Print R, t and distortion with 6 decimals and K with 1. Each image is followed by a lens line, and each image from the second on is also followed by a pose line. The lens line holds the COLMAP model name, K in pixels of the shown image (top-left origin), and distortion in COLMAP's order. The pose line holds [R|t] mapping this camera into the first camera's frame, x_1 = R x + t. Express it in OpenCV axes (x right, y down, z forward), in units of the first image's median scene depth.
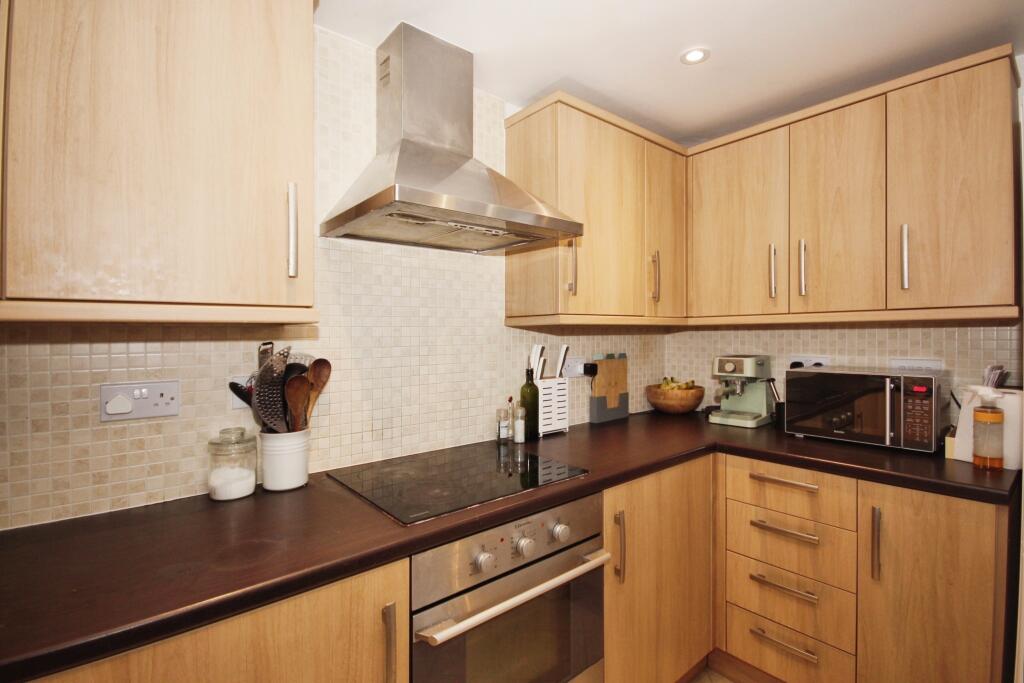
lens RADIAL K [[479.3, 0, 529.2], [0, 479.3, 321.5], [0, 0, 1]] dist [-0.002301, -0.000237]
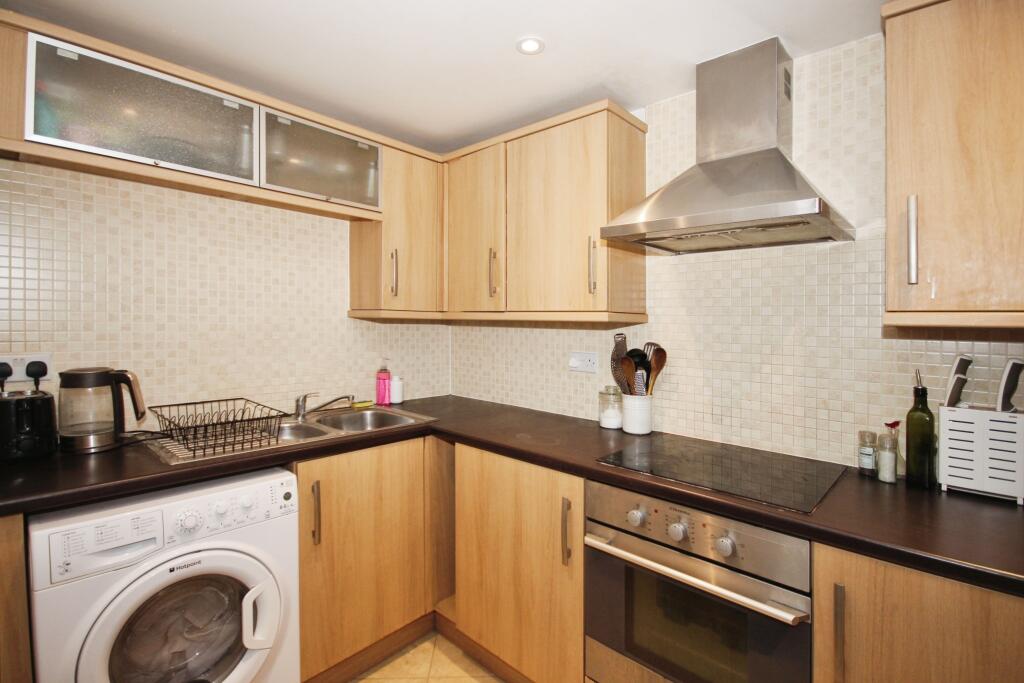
lens RADIAL K [[479.3, 0, 529.2], [0, 479.3, 321.5], [0, 0, 1]] dist [-0.002301, -0.000237]
pose [[0.132145, 0.004102, -0.991222, 0.747683], [-0.000825, 0.999992, 0.004028, -0.001294], [0.991230, 0.000286, 0.132147, 0.395373]]
